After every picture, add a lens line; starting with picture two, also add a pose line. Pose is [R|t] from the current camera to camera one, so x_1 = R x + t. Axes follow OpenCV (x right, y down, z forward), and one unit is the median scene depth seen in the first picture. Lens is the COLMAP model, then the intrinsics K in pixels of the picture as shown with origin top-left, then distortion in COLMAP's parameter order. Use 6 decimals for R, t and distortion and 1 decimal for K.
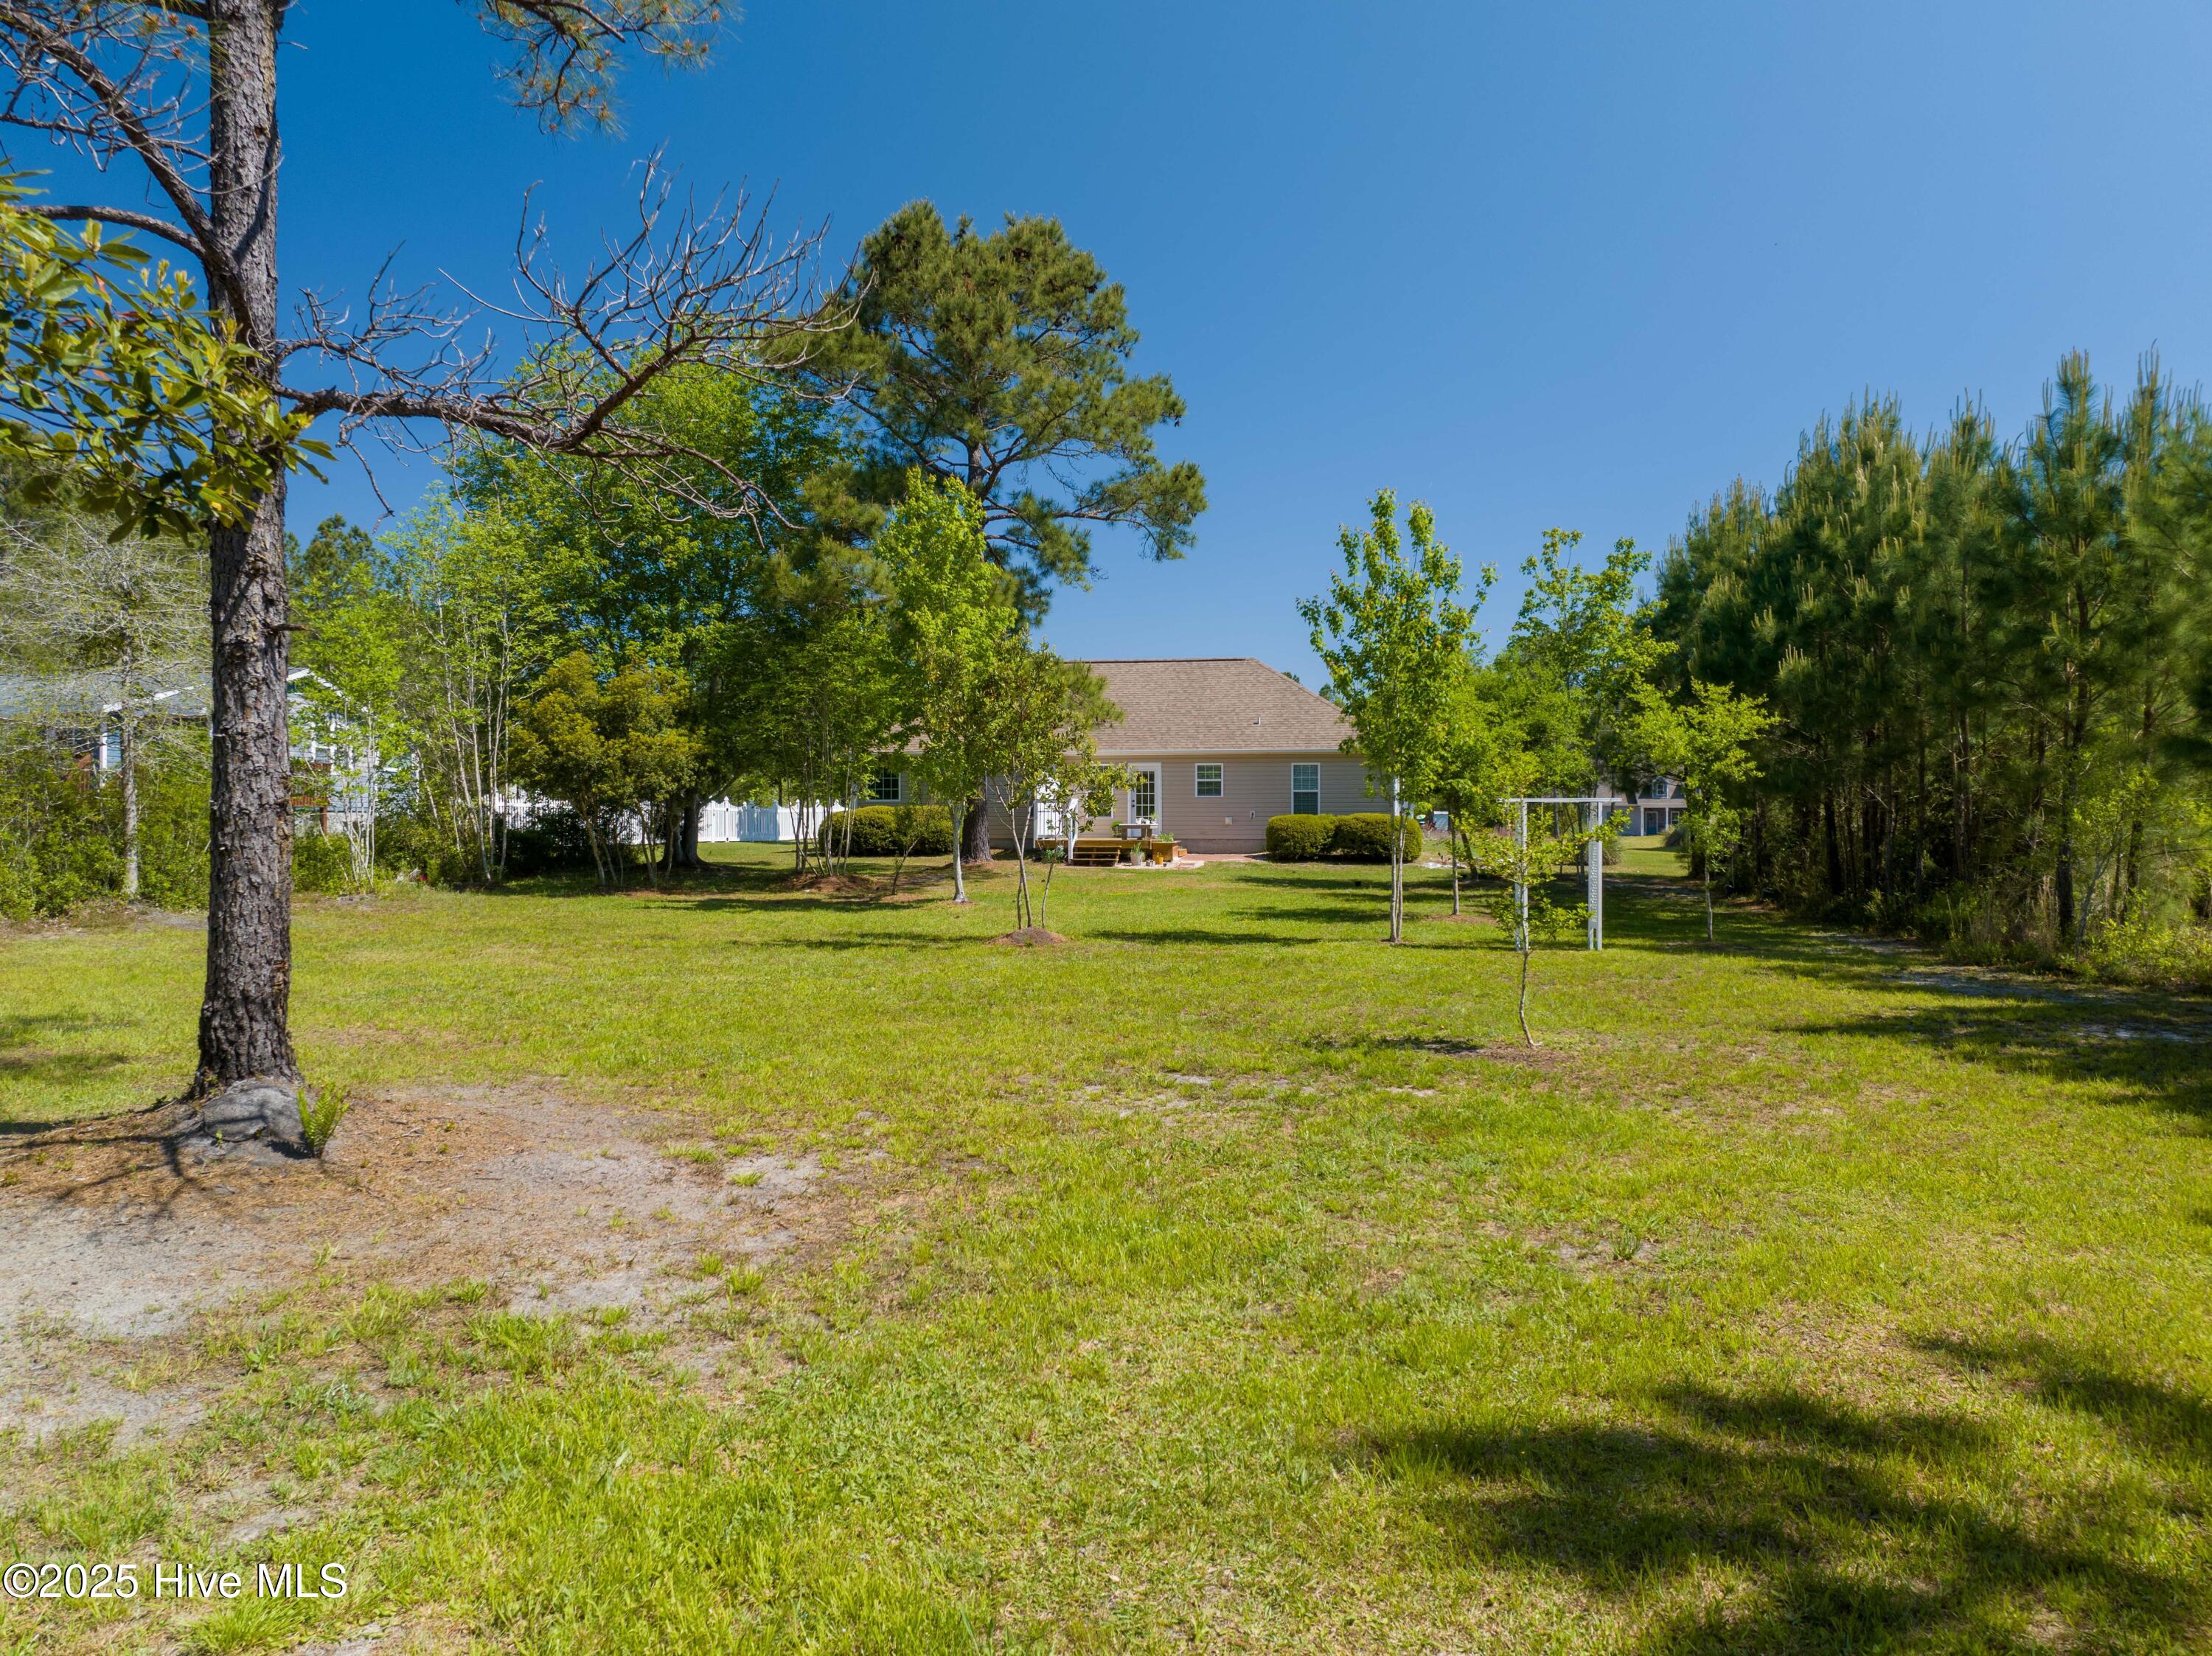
lens RADIAL K [[1553.7, 0, 1106.6], [0, 1553.7, 826.2], [0, 0, 1]] dist [-0.034720, -0.005223]
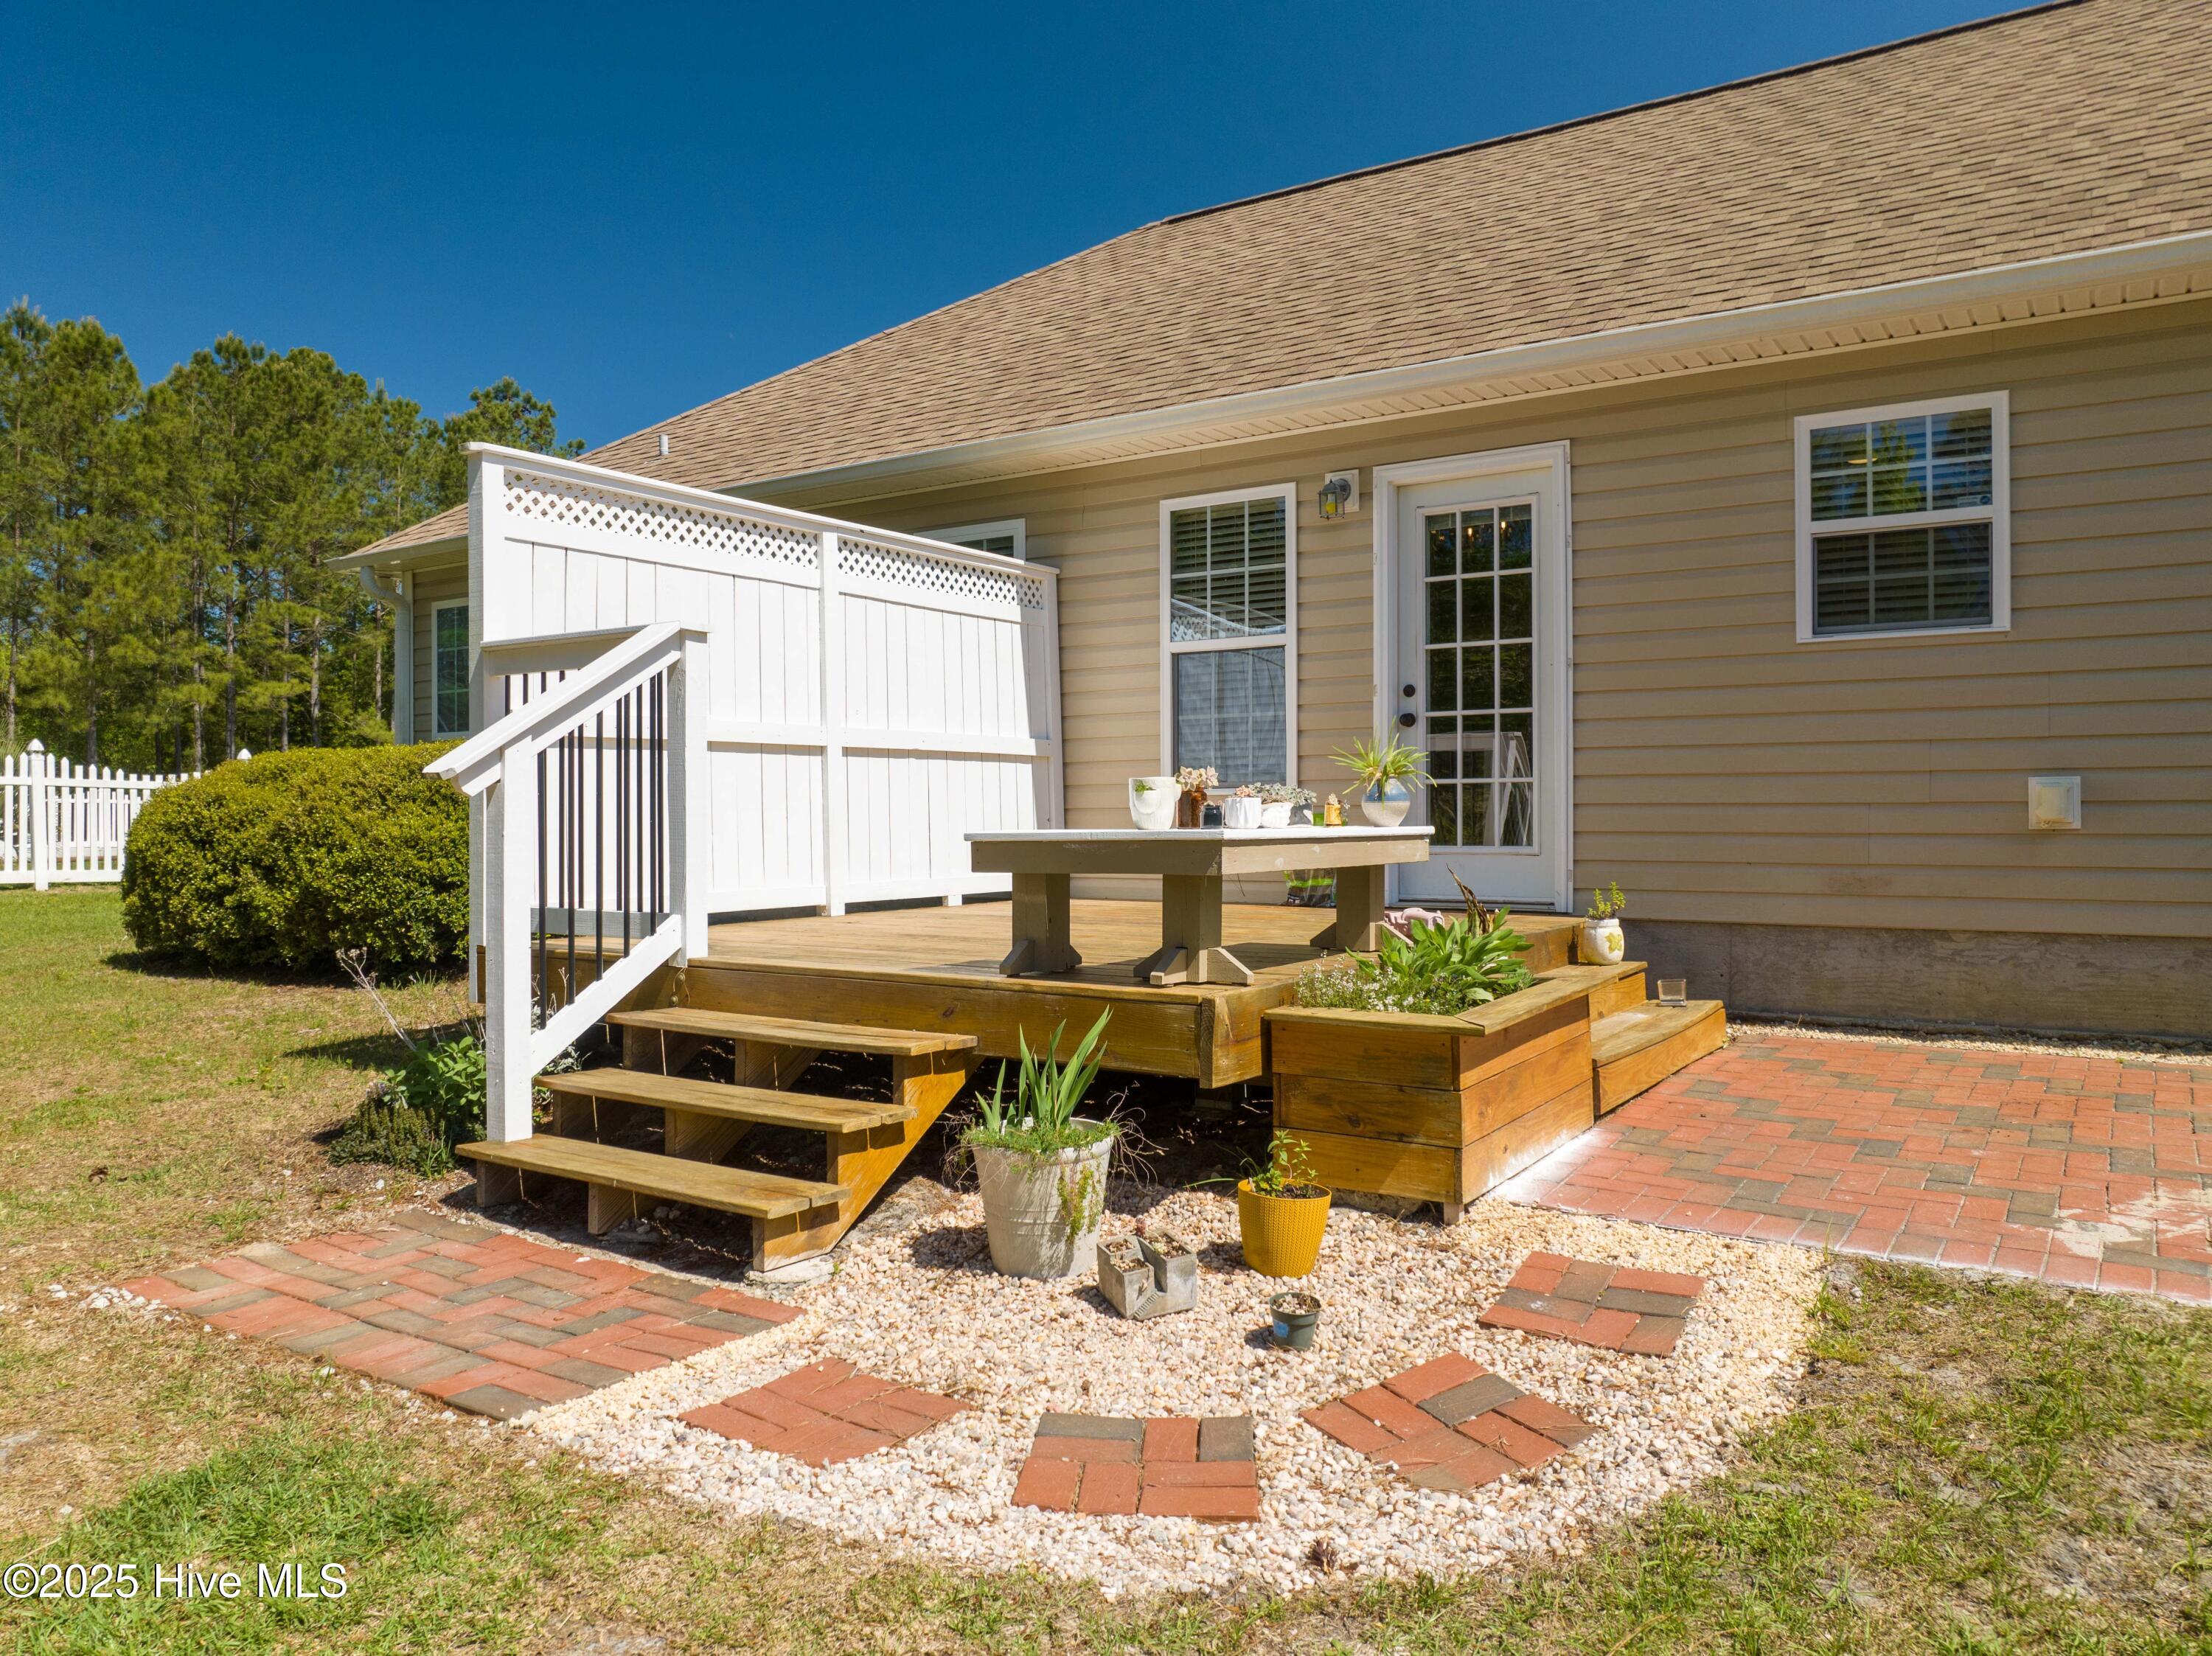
lens RADIAL K [[1553.7, 0, 1093.4], [0, 1553.7, 819.9], [0, 0, 1]] dist [-0.034720, -0.005223]
pose [[0.911619, 0.004971, -0.411006, 0.056501], [-0.005085, 0.999987, 0.000818, -0.001423], [0.411005, 0.001344, 0.911632, 0.837978]]
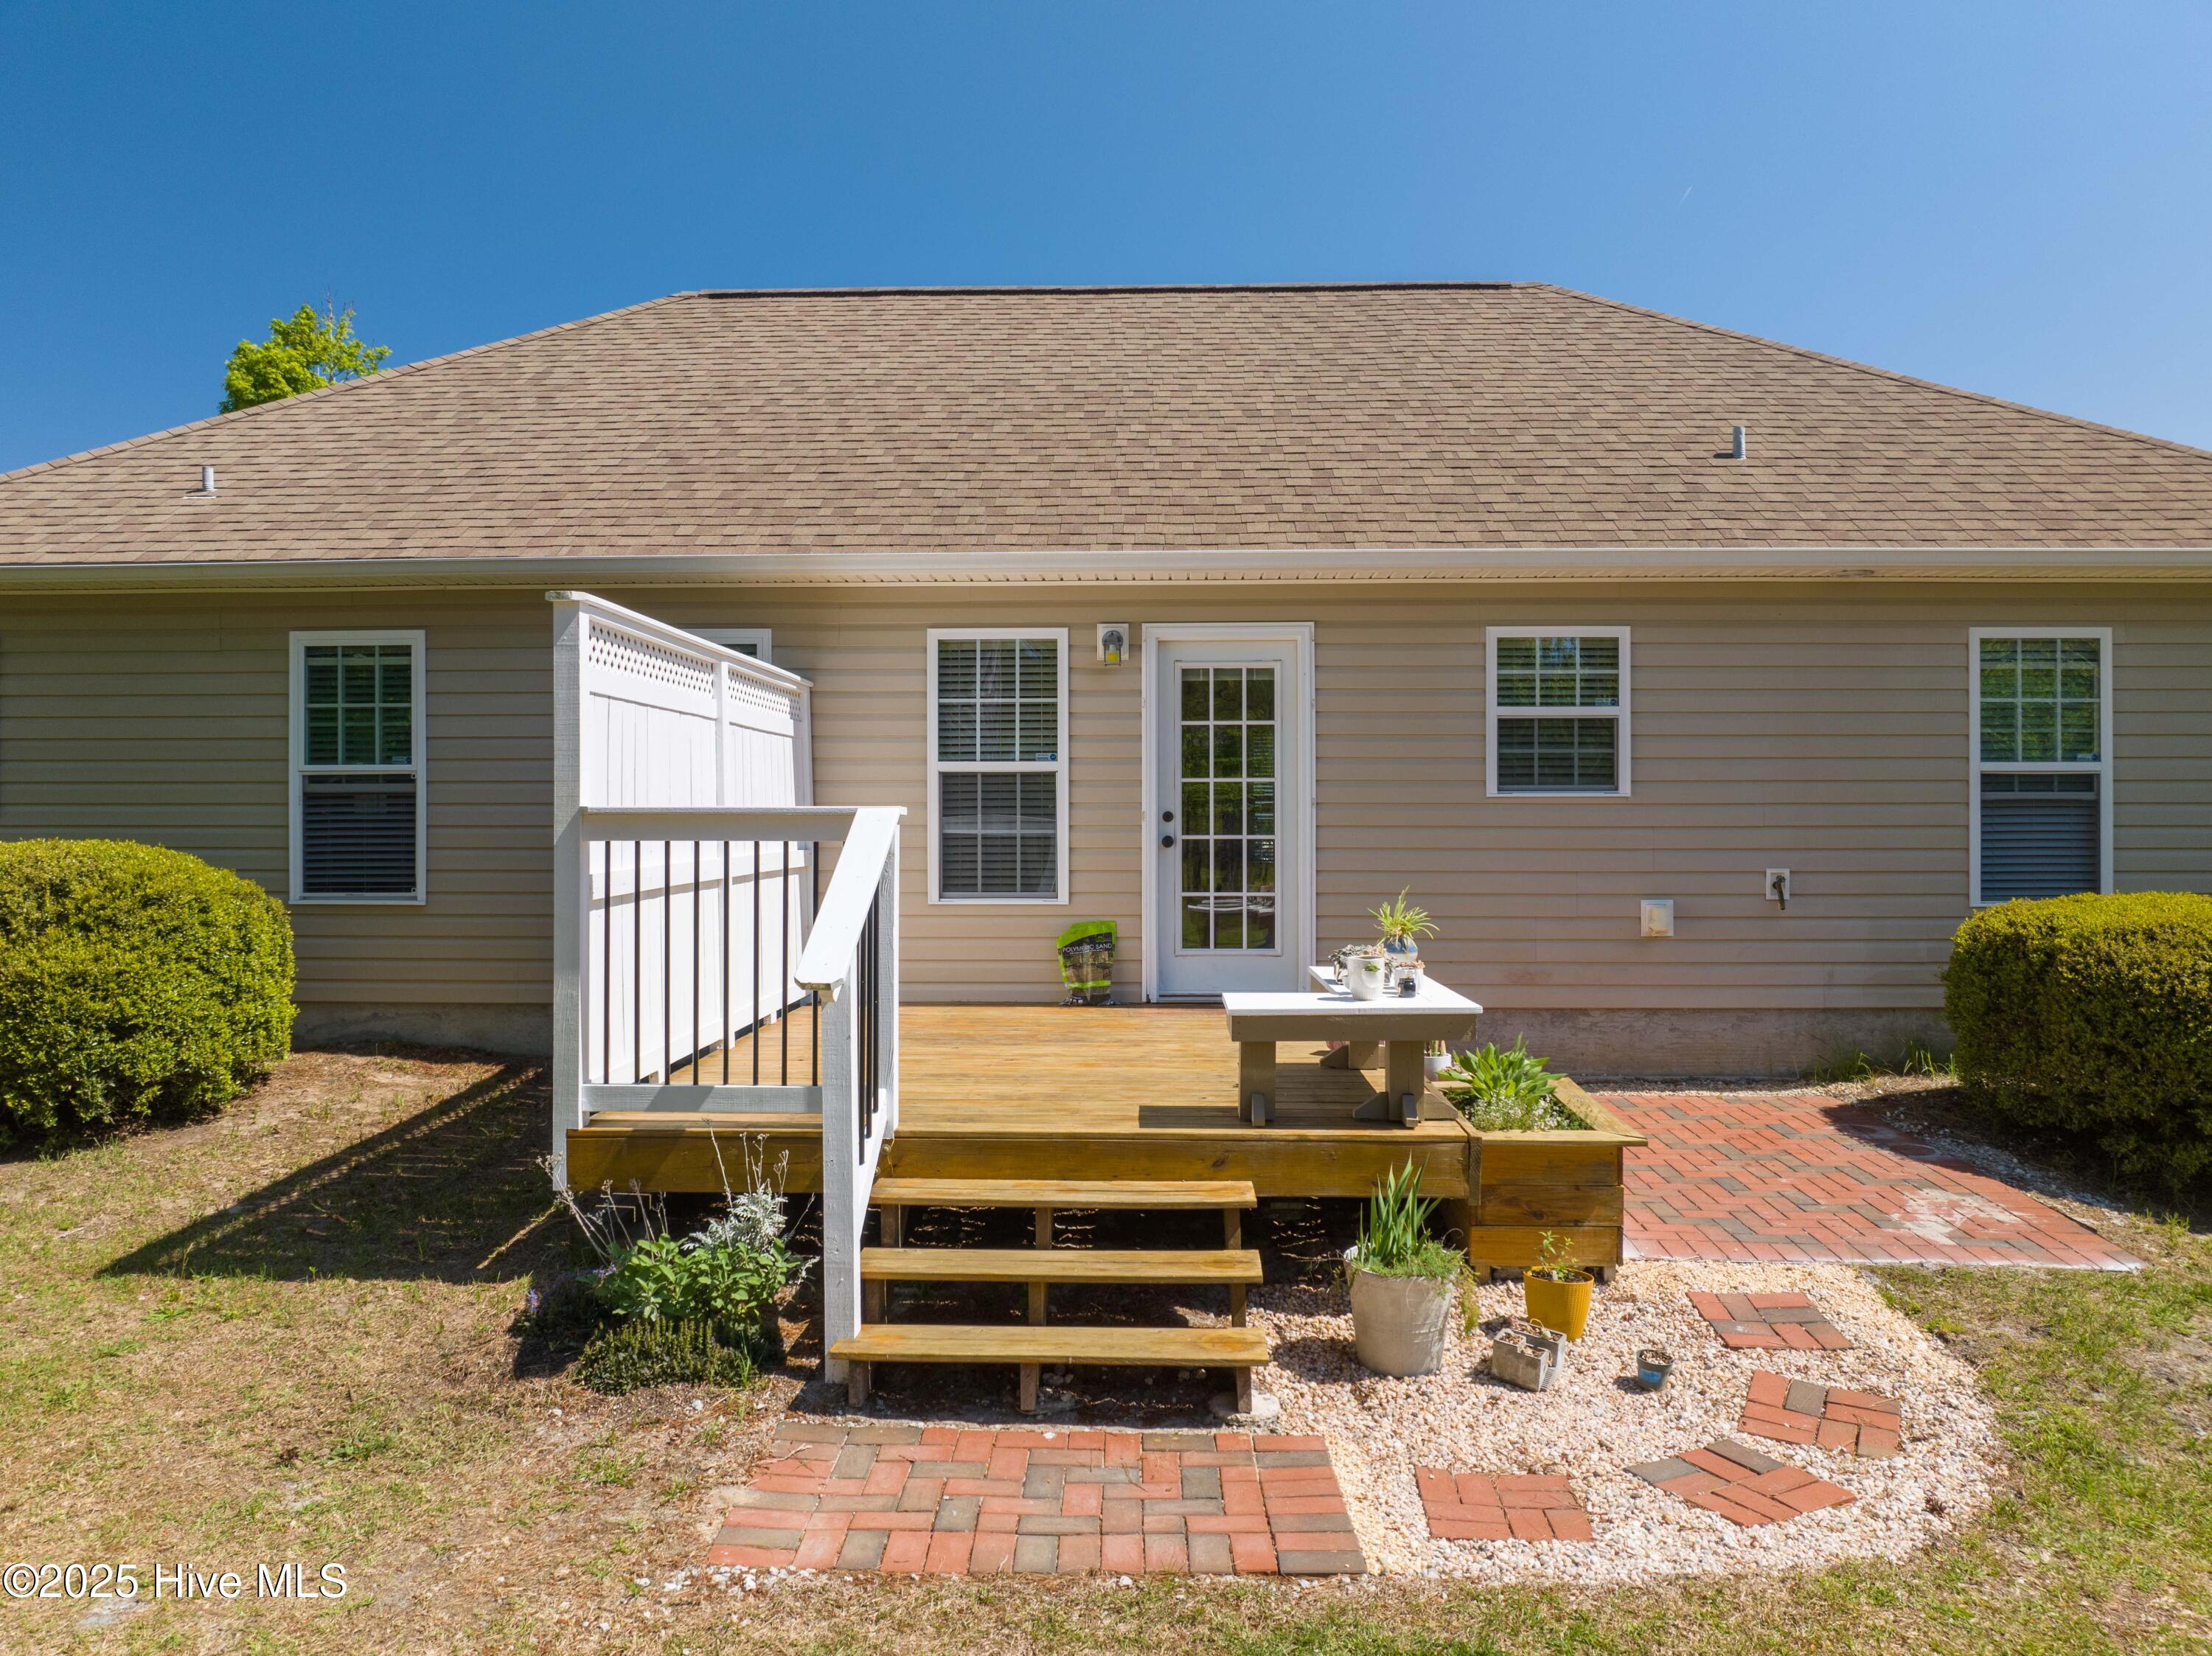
lens RADIAL K [[1553.7, 0, 1101.0], [0, 1553.7, 827.5], [0, 0, 1]] dist [-0.034720, -0.005223]
pose [[0.992074, 0.005907, 0.125518, -0.017237], [-0.005642, 0.999981, -0.002471, -0.013993], [-0.125530, 0.001743, 0.992088, 0.809895]]
